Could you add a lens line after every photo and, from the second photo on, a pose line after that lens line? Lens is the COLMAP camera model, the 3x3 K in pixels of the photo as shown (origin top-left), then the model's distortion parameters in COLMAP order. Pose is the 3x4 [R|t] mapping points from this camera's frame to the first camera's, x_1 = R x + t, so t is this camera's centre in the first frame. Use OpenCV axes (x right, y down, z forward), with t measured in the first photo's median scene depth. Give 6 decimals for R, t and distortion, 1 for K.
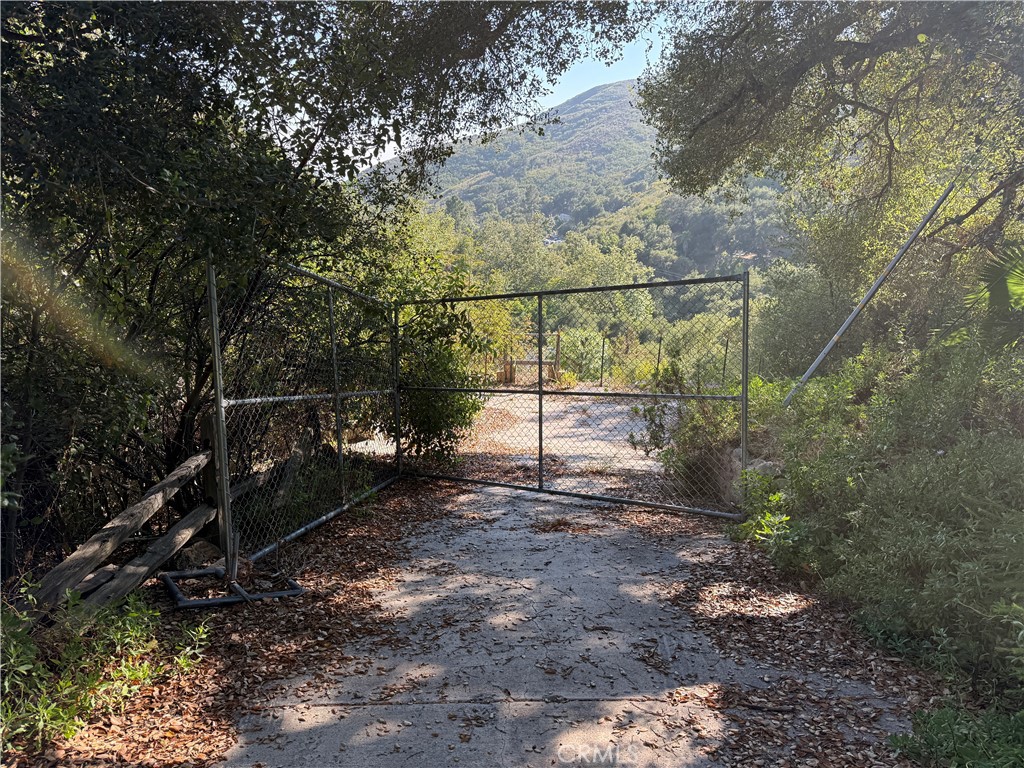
lens RADIAL K [[709.3, 0, 512.0], [0, 709.3, 384.0], [0, 0, 1]] dist [0.006964, -0.035221]
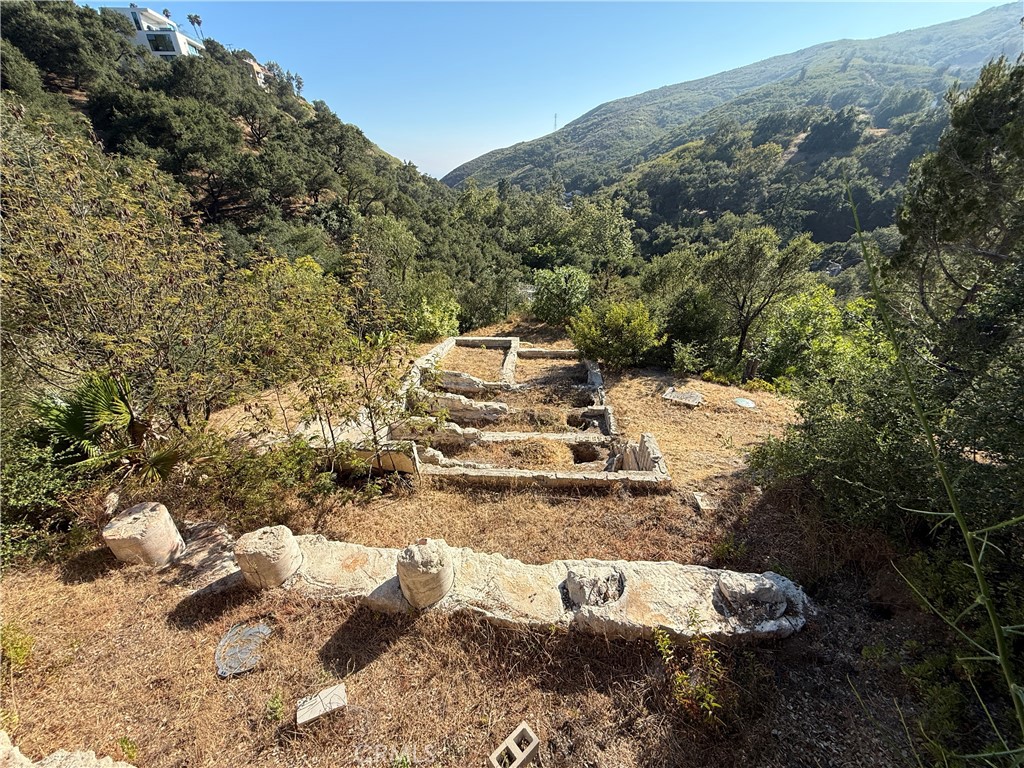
lens RADIAL K [[400.5, 0, 512.0], [0, 400.5, 384.0], [0, 0, 1]] dist [-0.023180, 0.000023]
pose [[0.995833, 0.001108, -0.091189, 0.013929], [0.017513, 0.978992, 0.203145, -0.005128], [0.089498, -0.203895, 0.974893, 0.067835]]
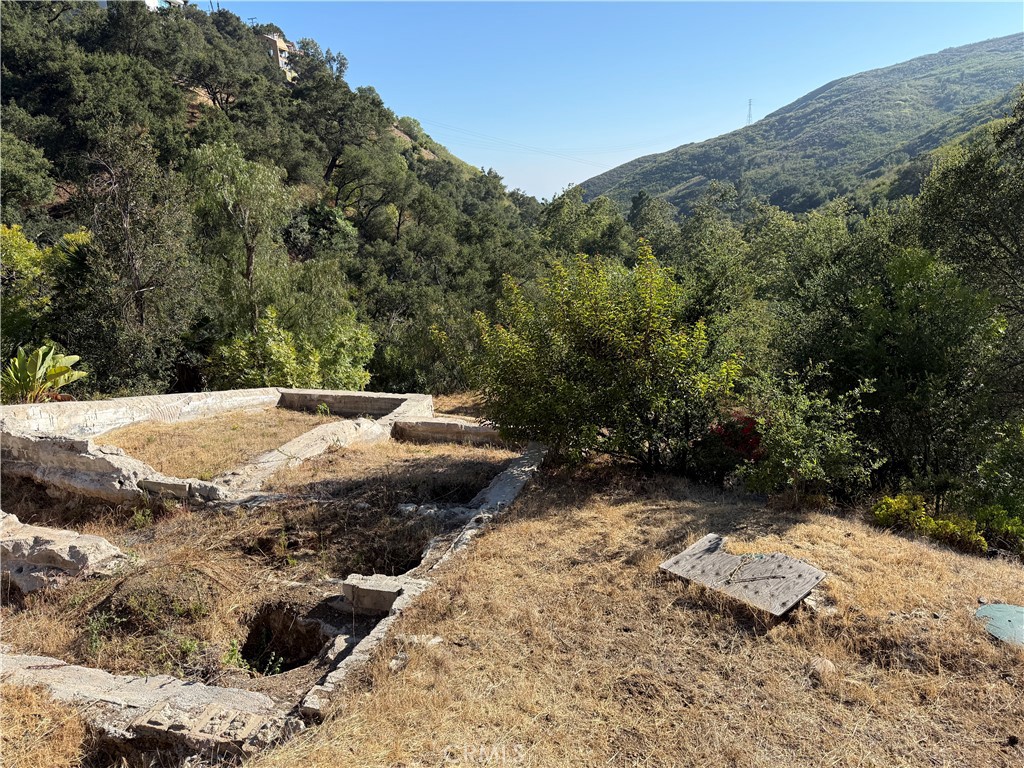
lens RADIAL K [[709.3, 0, 512.0], [0, 709.3, 384.0], [0, 0, 1]] dist [0.006964, -0.035221]
pose [[0.952915, 0.019284, -0.302623, 0.034044], [-0.028290, 0.999277, -0.025406, 0.003591], [0.301915, 0.032771, 0.952772, 0.101909]]
